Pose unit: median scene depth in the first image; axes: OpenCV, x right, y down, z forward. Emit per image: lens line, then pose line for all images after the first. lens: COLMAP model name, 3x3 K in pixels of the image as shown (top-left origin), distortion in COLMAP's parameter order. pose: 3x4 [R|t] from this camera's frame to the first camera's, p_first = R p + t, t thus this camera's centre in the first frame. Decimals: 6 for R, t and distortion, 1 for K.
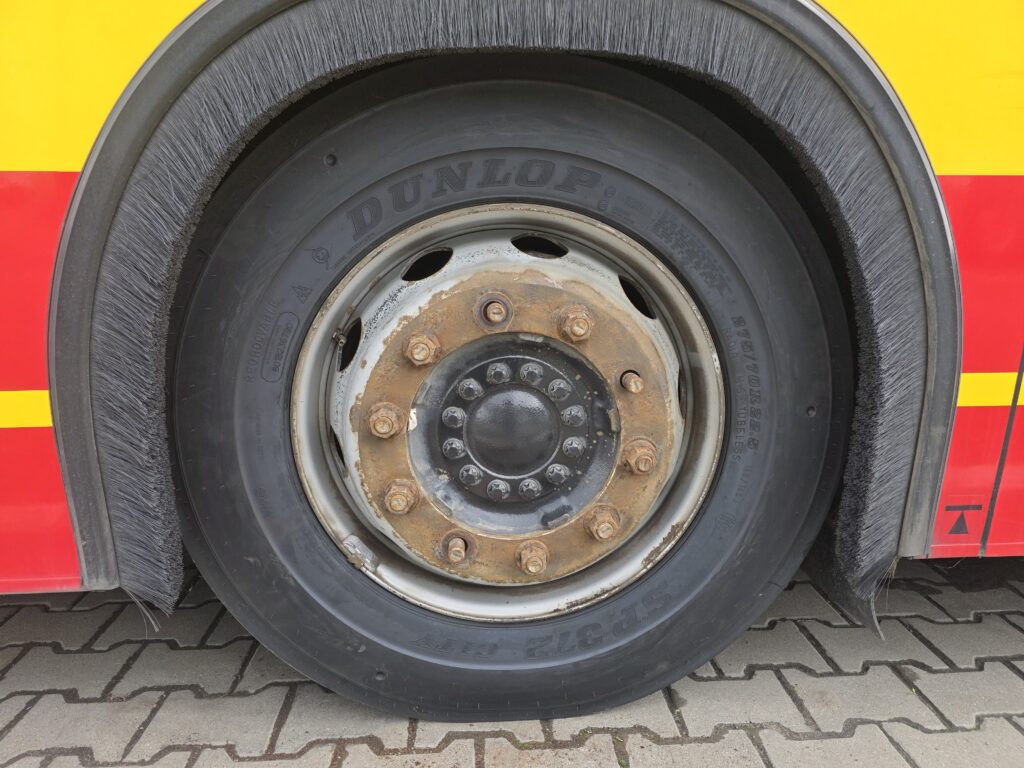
lens RADIAL K [[774.7, 0, 512.0], [0, 774.7, 384.0], [0, 0, 1]] dist [-0.001613, -0.005142]
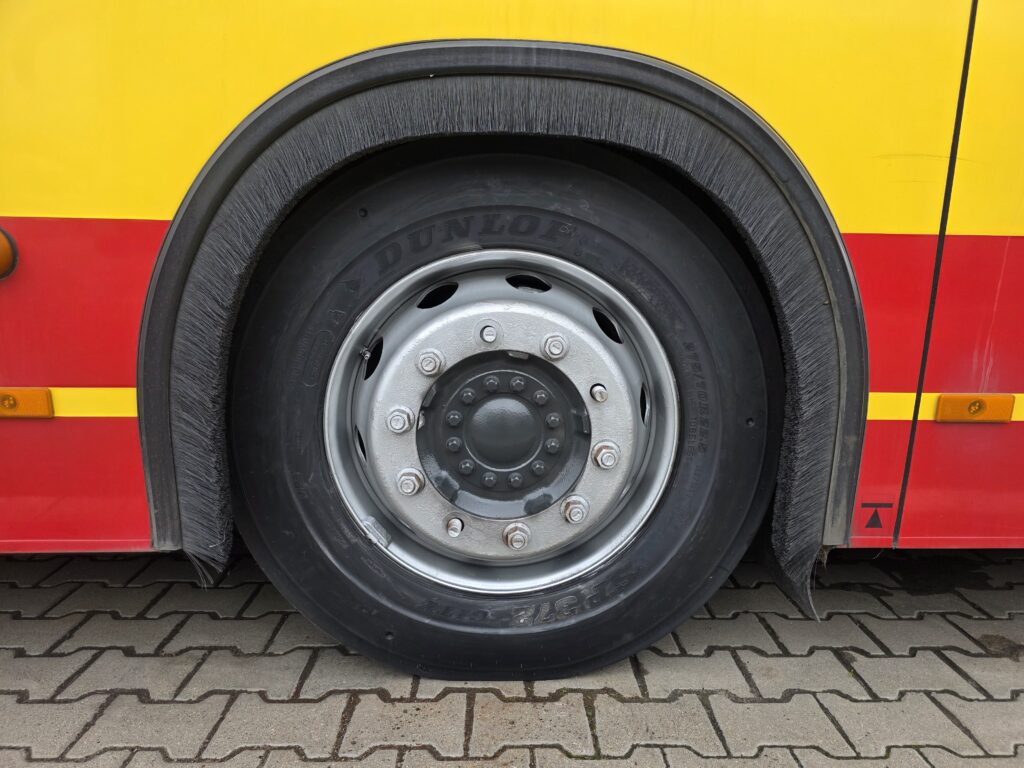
lens RADIAL K [[735.0, 0, 512.9], [0, 735.0, 370.0], [0, 0, 1]] dist [0.003909, 0.000184]
pose [[0.999522, 0.021469, -0.022261, 0.039338], [-0.022640, 0.998298, -0.053749, 0.024471], [0.021069, 0.054227, 0.998306, -0.163377]]
